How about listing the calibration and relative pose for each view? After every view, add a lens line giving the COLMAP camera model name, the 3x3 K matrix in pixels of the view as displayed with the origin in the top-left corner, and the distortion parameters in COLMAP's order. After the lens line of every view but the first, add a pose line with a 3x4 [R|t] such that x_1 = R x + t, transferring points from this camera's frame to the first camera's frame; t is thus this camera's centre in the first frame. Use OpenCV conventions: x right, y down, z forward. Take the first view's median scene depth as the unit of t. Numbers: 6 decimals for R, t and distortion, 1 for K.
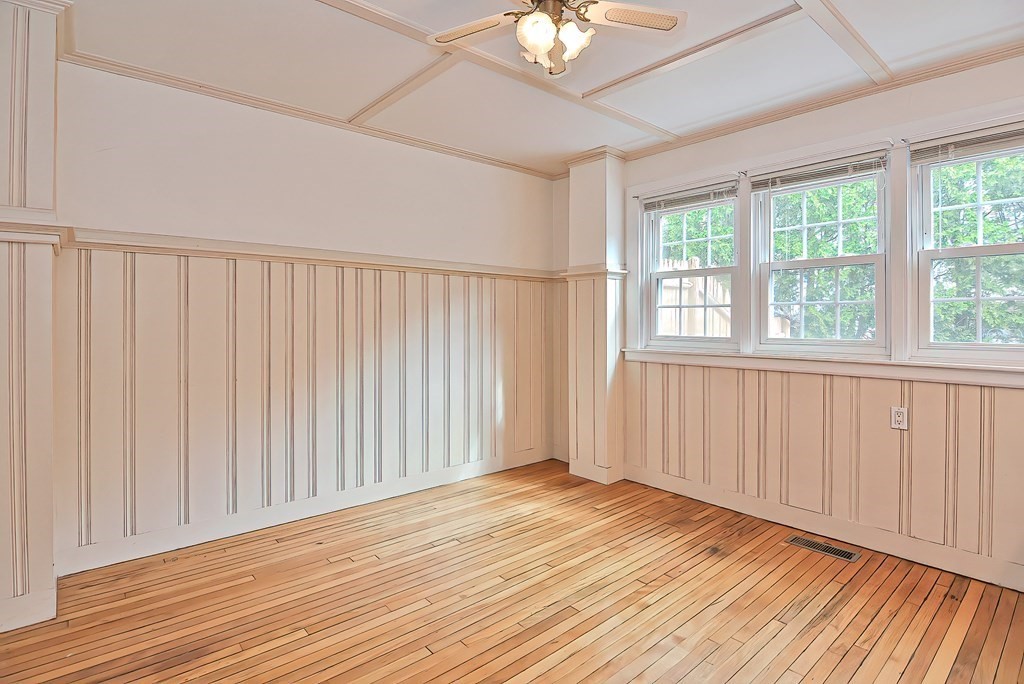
lens RADIAL K [[505.0, 0, 491.2], [0, 505.0, 324.8], [0, 0, 1]] dist [-0.008831, -0.006976]
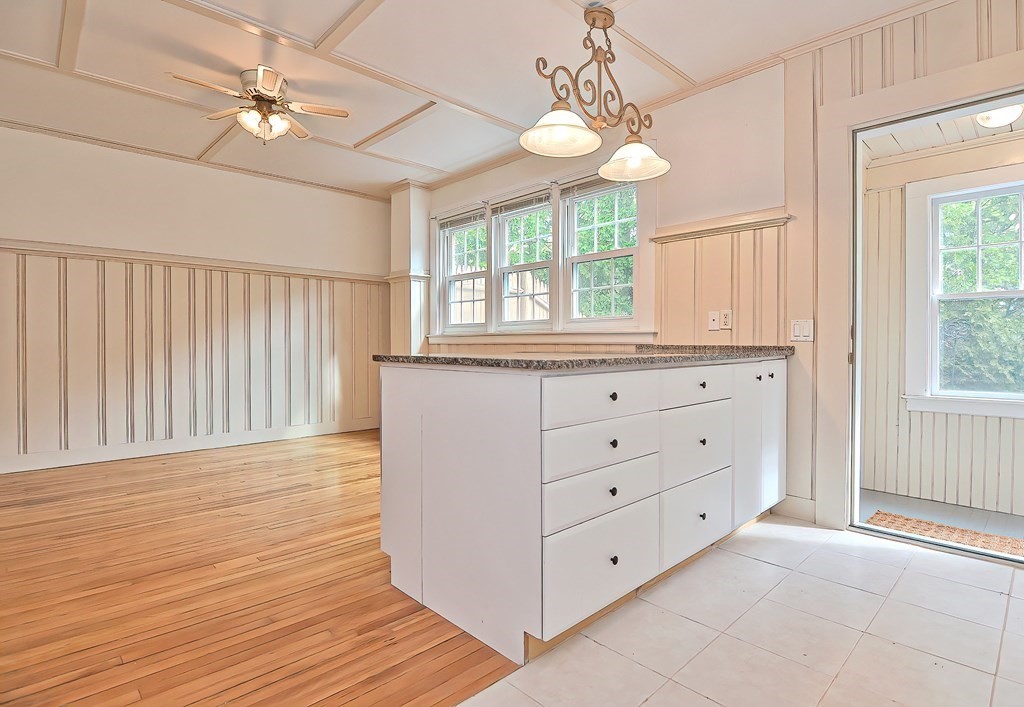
lens RADIAL K [[522.8, 0, 504.2], [0, 522.8, 358.4], [0, 0, 1]] dist [-0.012478, -0.003364]
pose [[0.997709, -0.001633, 0.067636, 0.379065], [0.000247, 0.999790, 0.020495, 0.083228], [-0.067655, -0.020431, 0.997500, -0.374581]]
